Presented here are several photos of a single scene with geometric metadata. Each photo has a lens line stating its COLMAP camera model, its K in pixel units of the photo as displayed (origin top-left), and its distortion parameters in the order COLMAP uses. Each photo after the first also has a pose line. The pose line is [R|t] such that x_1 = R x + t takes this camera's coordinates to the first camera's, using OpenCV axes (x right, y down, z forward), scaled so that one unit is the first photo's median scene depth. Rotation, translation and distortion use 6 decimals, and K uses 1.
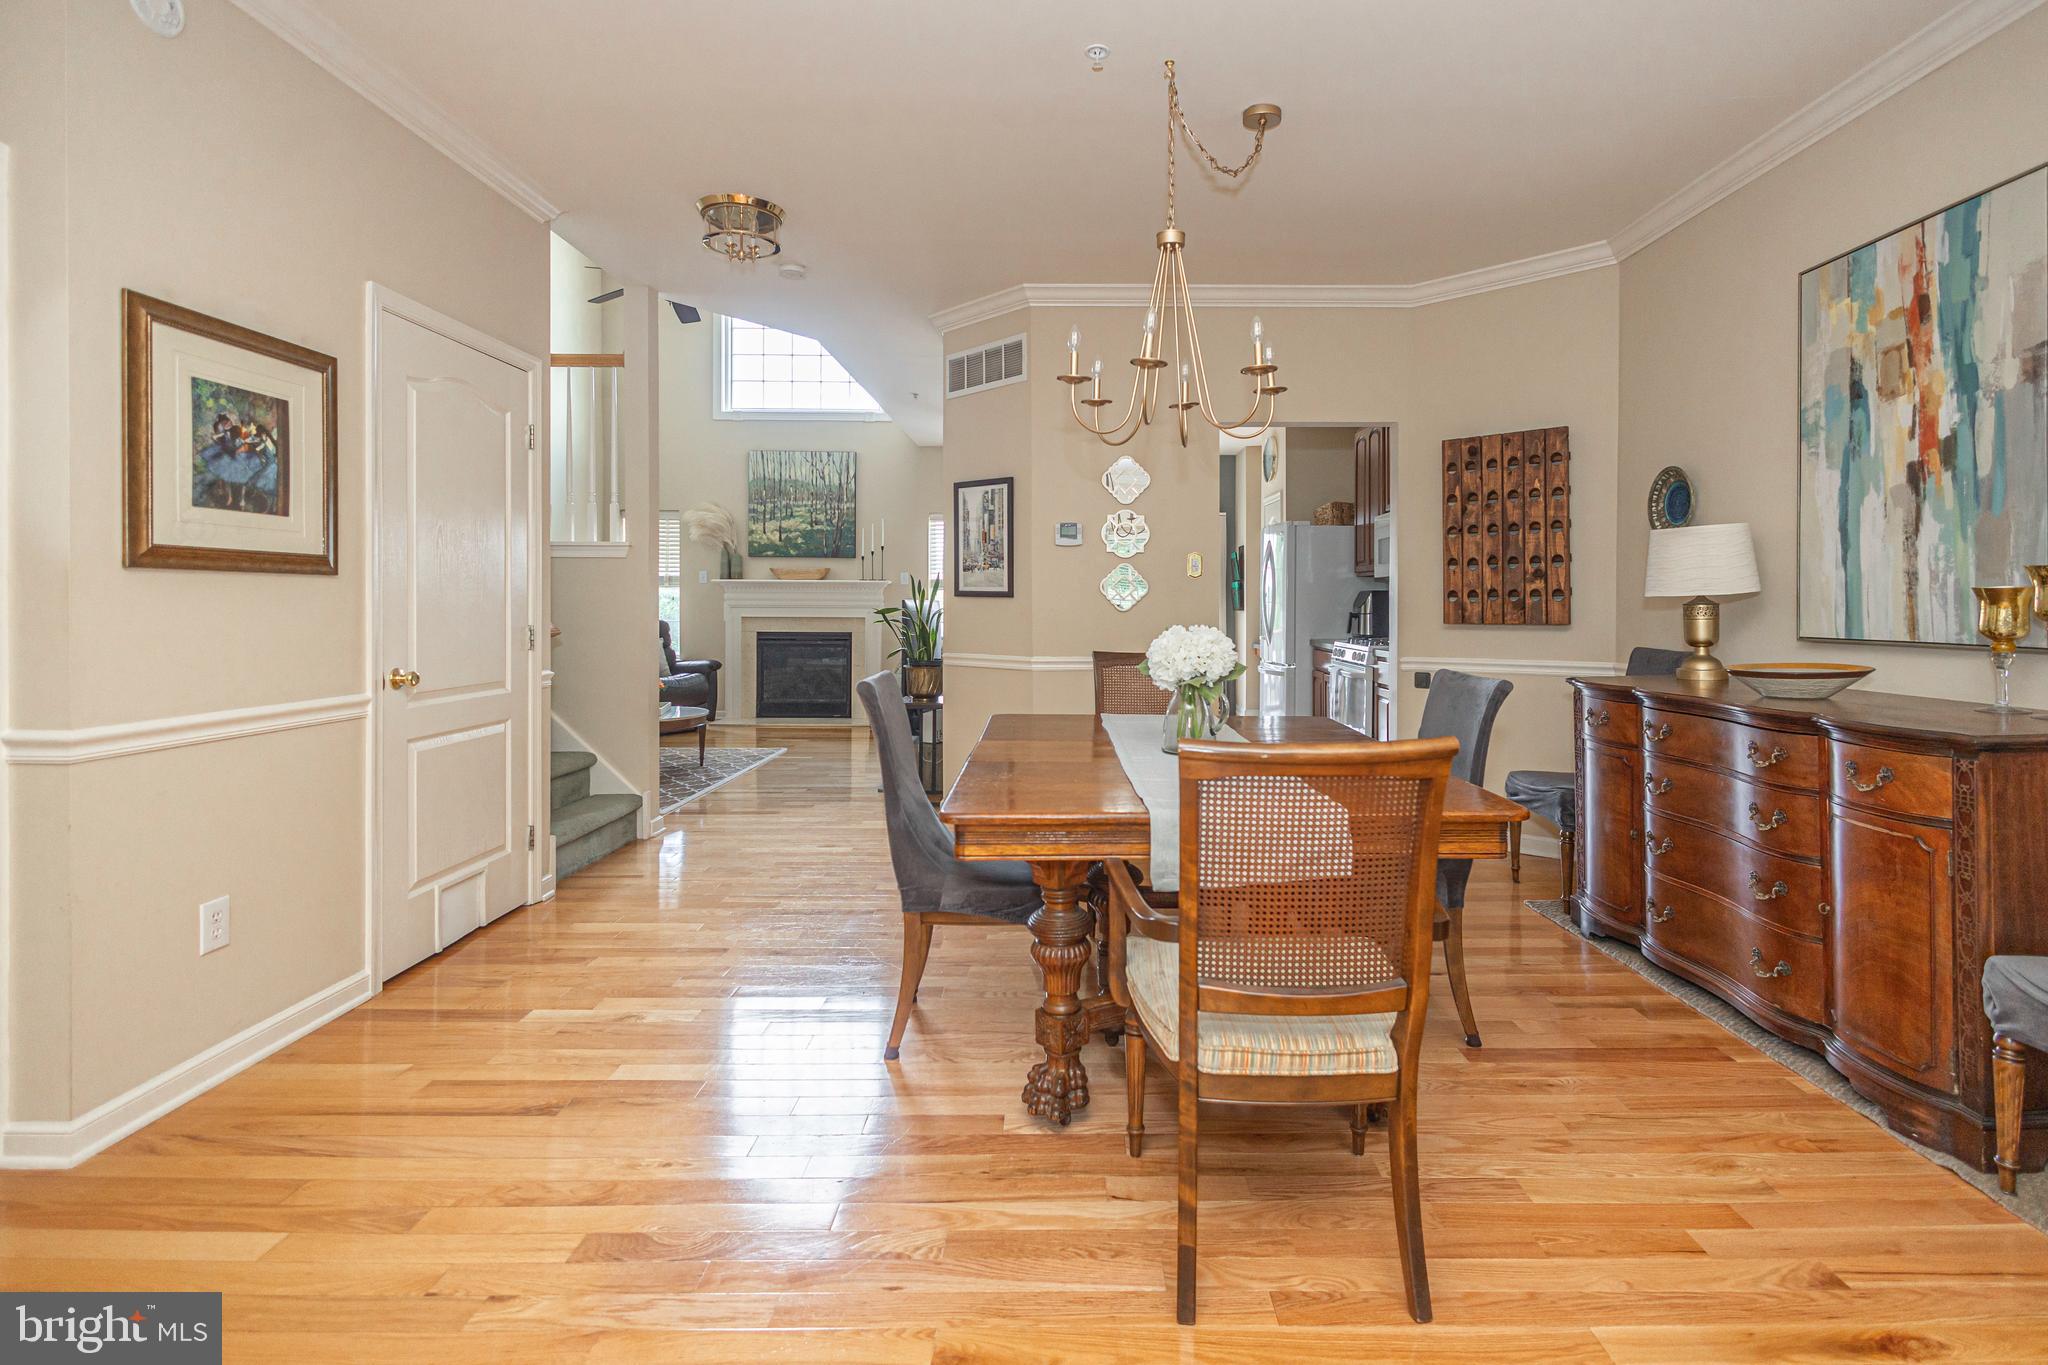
lens RADIAL K [[979.0, 0, 1095.4], [0, 979.0, 603.8], [0, 0, 1]] dist [0.006040, 0.001142]
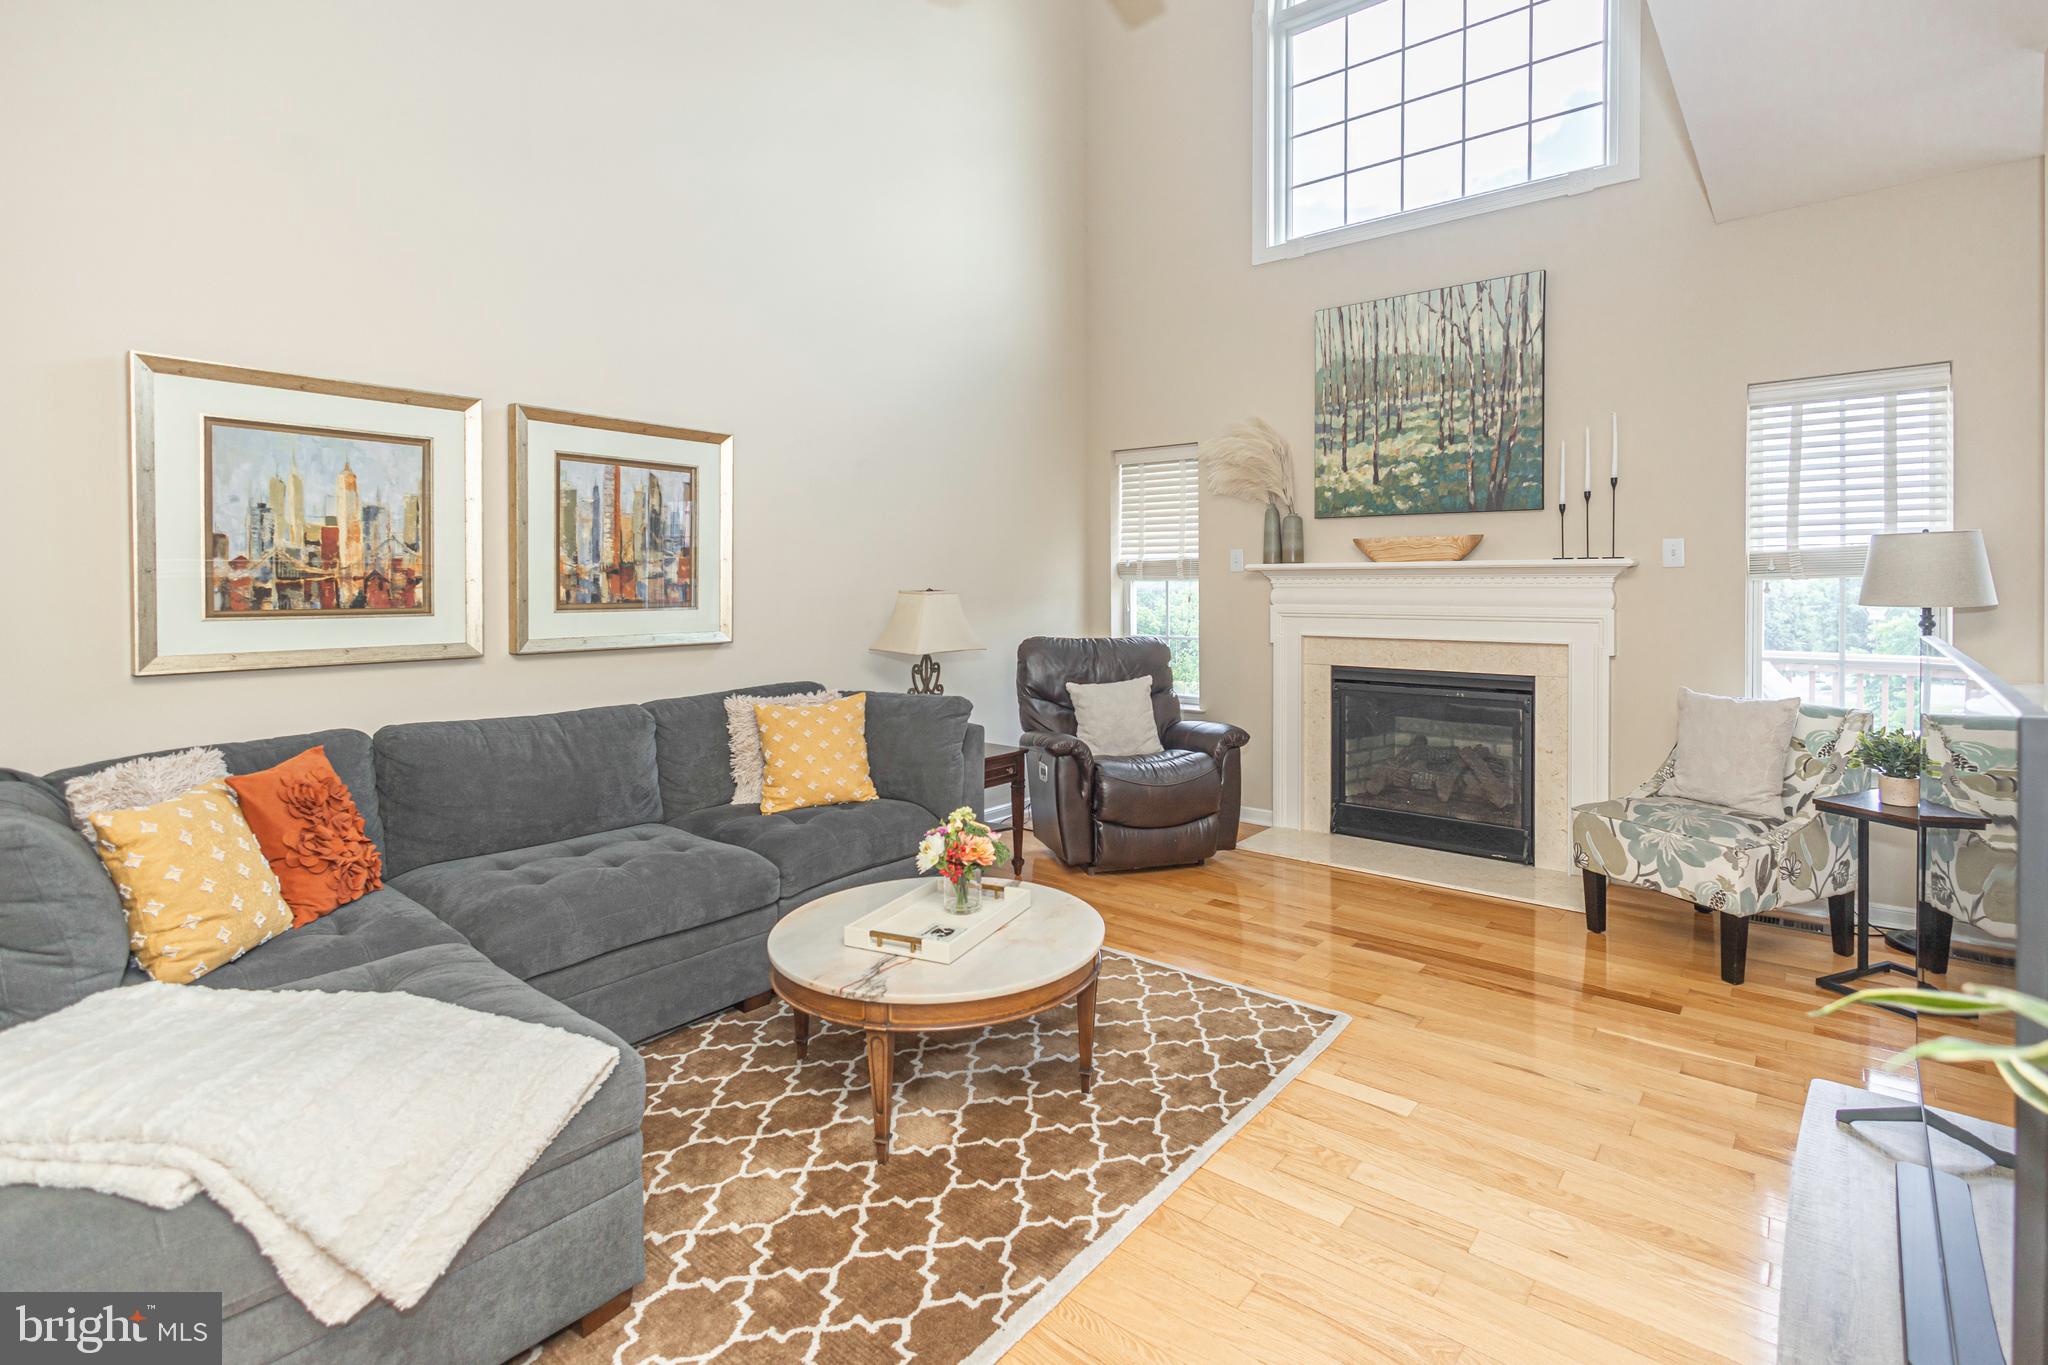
lens RADIAL K [[979.0, 0, 1017.7], [0, 979.0, 598.0], [0, 0, 1]] dist [0.006040, 0.001142]
pose [[0.758882, 0.002118, -0.651224, -0.434179], [0.005266, 0.999942, 0.009388, -0.037842], [0.651206, -0.010554, 0.758827, 1.610317]]
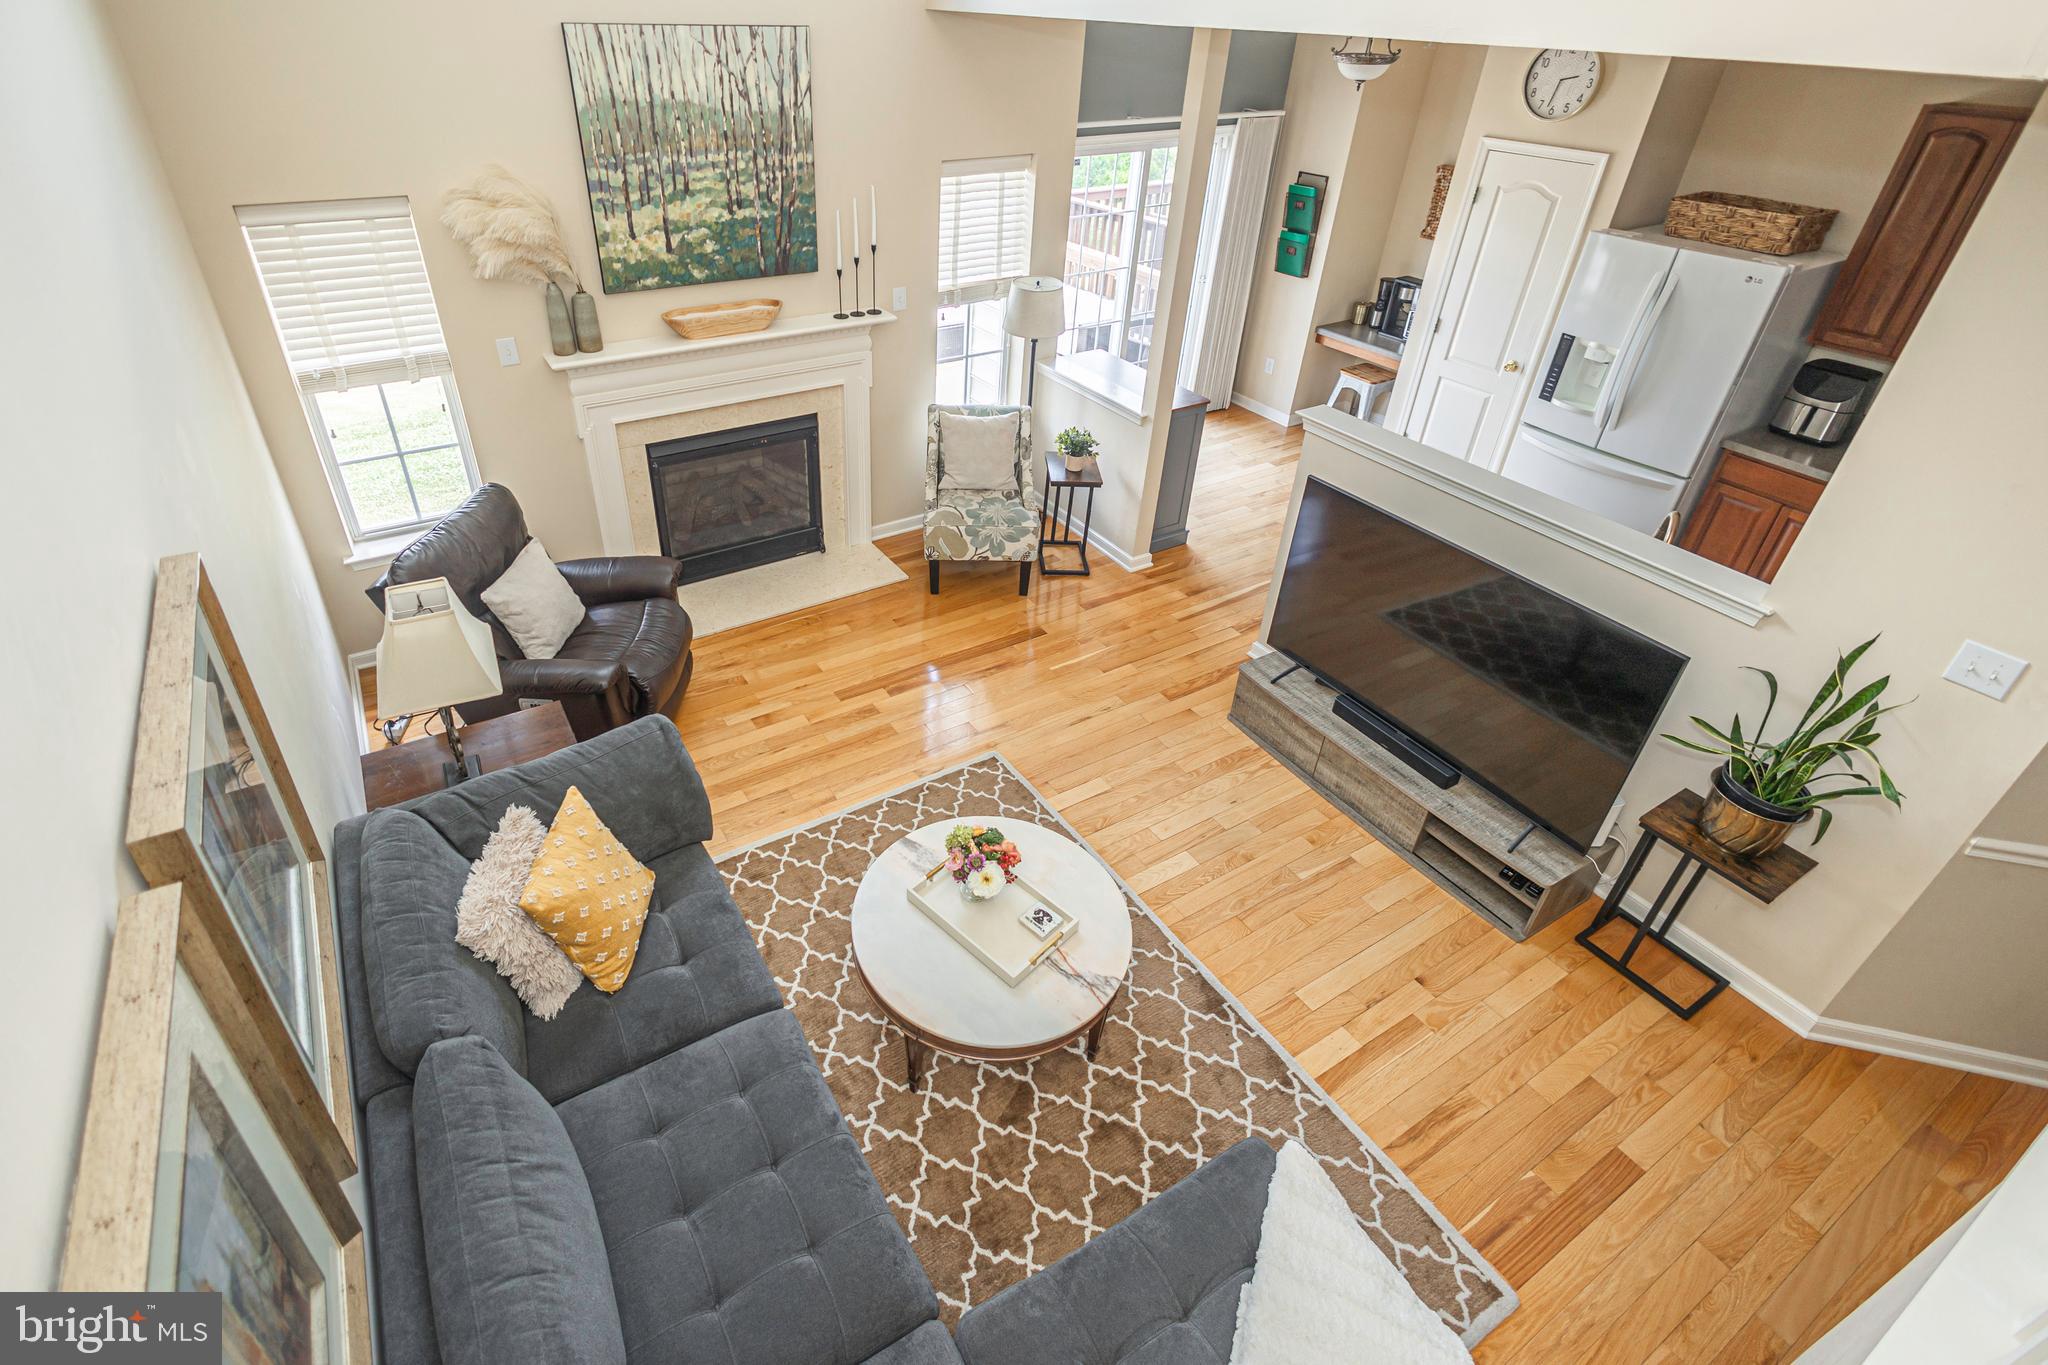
lens RADIAL K [[979.0, 0, 933.1], [0, 979.0, 616.4], [0, 0, 1]] dist [0.006040, 0.001142]
pose [[0.869382, -0.259733, 0.420372, -1.441393], [-0.015802, 0.835667, 0.549010, -0.561739], [-0.493887, -0.483942, 0.722409, 1.658235]]
